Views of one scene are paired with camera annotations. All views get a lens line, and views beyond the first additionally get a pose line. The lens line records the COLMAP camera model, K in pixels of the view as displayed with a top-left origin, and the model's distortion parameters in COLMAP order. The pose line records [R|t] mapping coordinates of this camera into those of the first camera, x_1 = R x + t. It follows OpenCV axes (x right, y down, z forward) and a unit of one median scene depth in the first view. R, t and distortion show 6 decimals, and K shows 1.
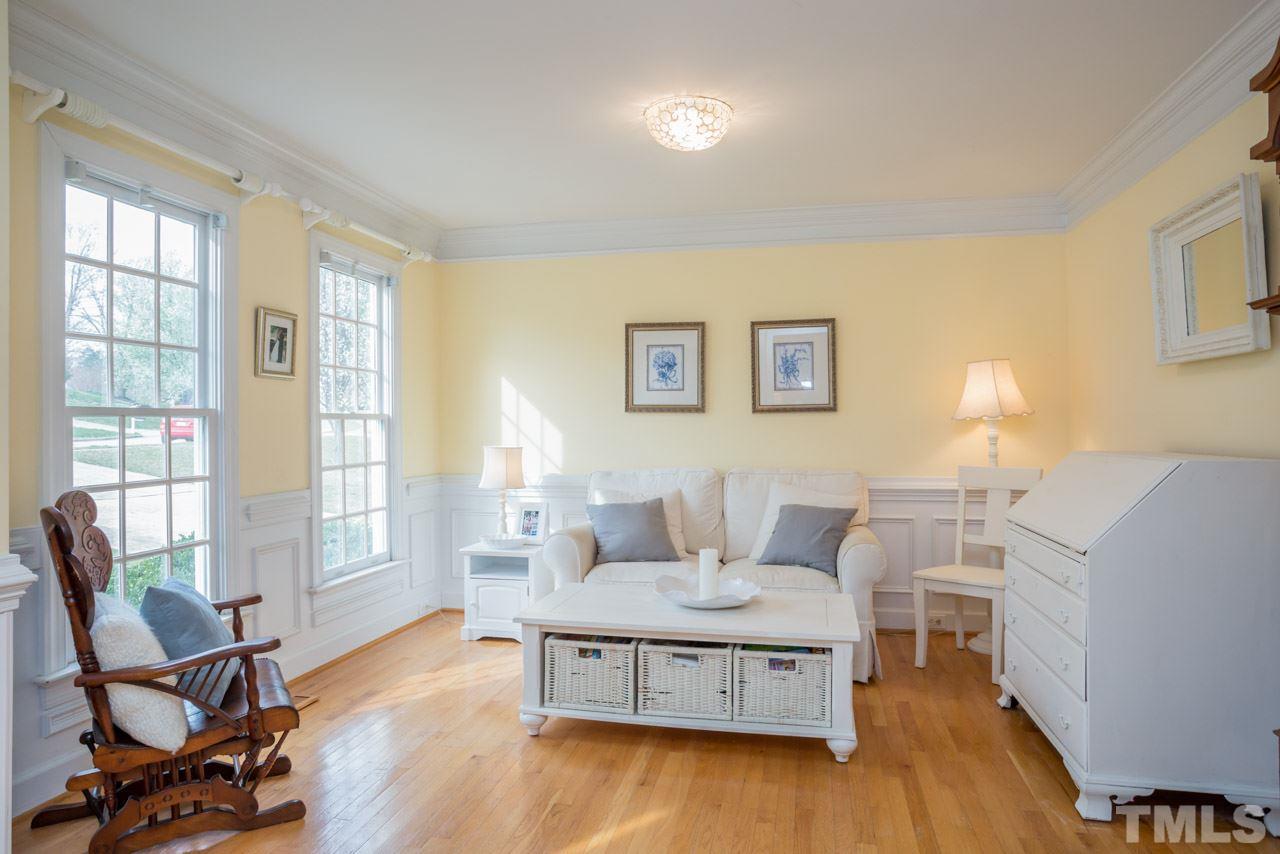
lens RADIAL K [[779.4, 0, 631.2], [0, 779.4, 421.0], [0, 0, 1]] dist [-0.063330, 0.052718]
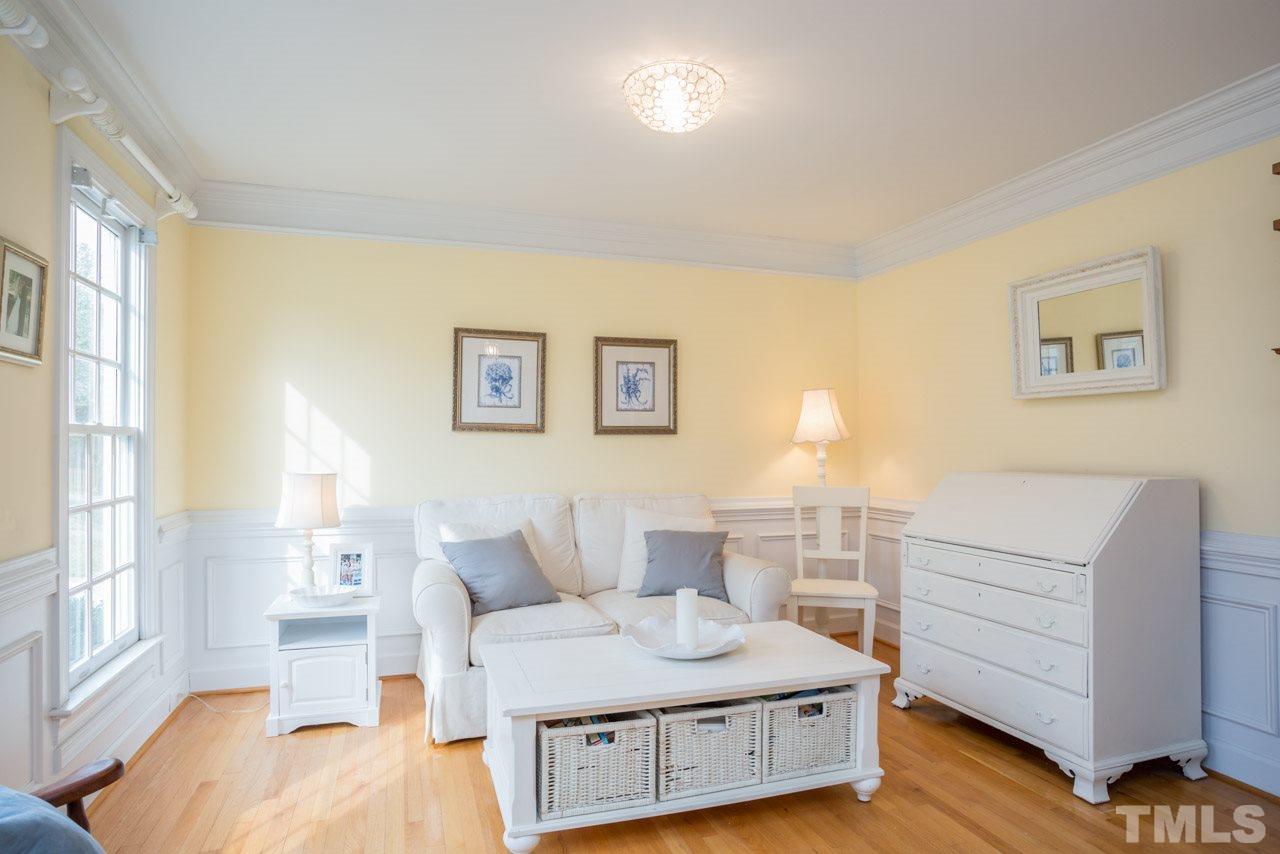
lens RADIAL K [[718.2, 0, 639.9], [0, 718.2, 443.4], [0, 0, 1]] dist [-0.061070, 0.033023]
pose [[0.858255, 0.008627, 0.513152, -0.320602], [-0.008888, 0.999959, -0.001947, 0.002845], [-0.513147, -0.002890, 0.858296, 0.300599]]
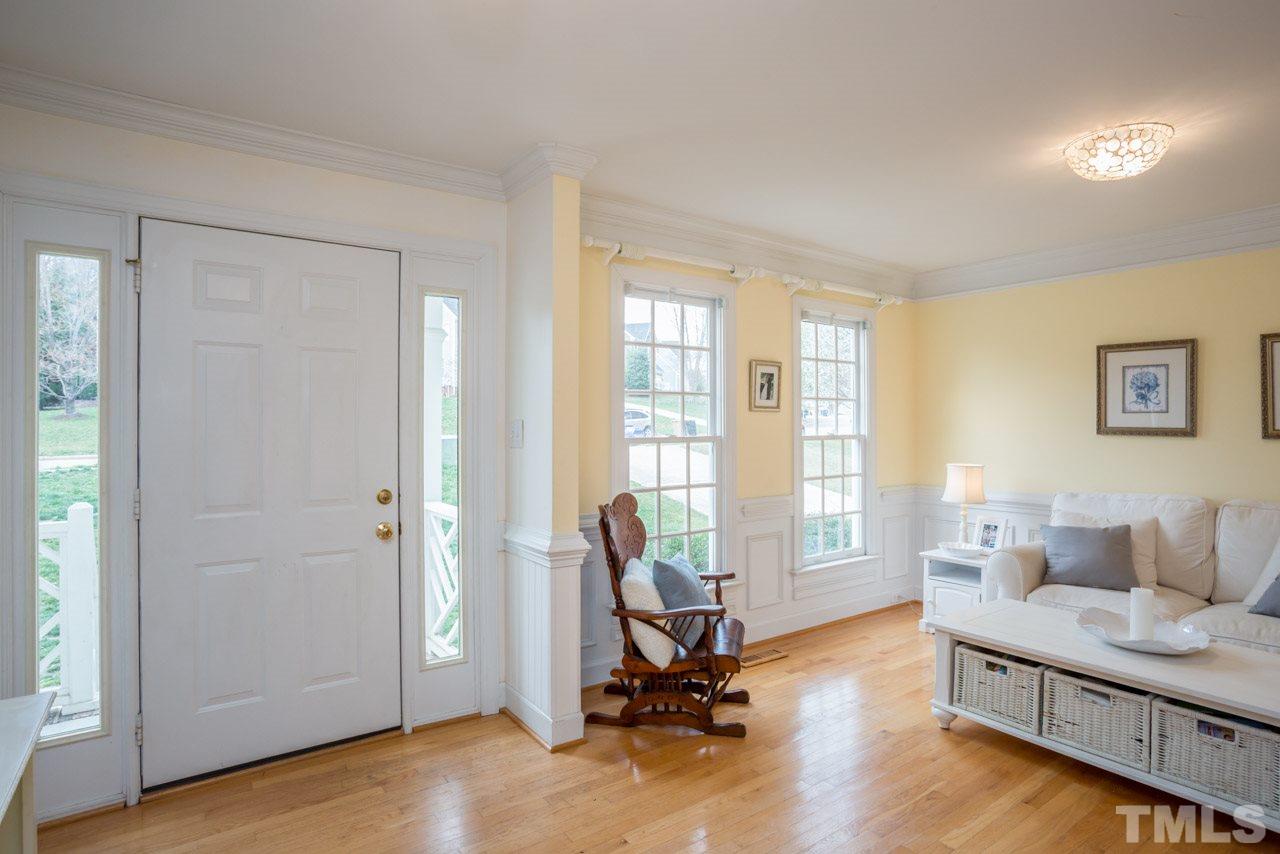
lens RADIAL K [[664.8, 0, 640.0], [0, 664.8, 427.0], [0, 0, 1]] dist [-0.084212, 0.039500]
pose [[0.745424, 0.006701, -0.666557, 0.144140], [-0.000584, 0.999956, 0.009399, -0.038827], [0.666591, -0.006616, 0.745394, -0.006256]]
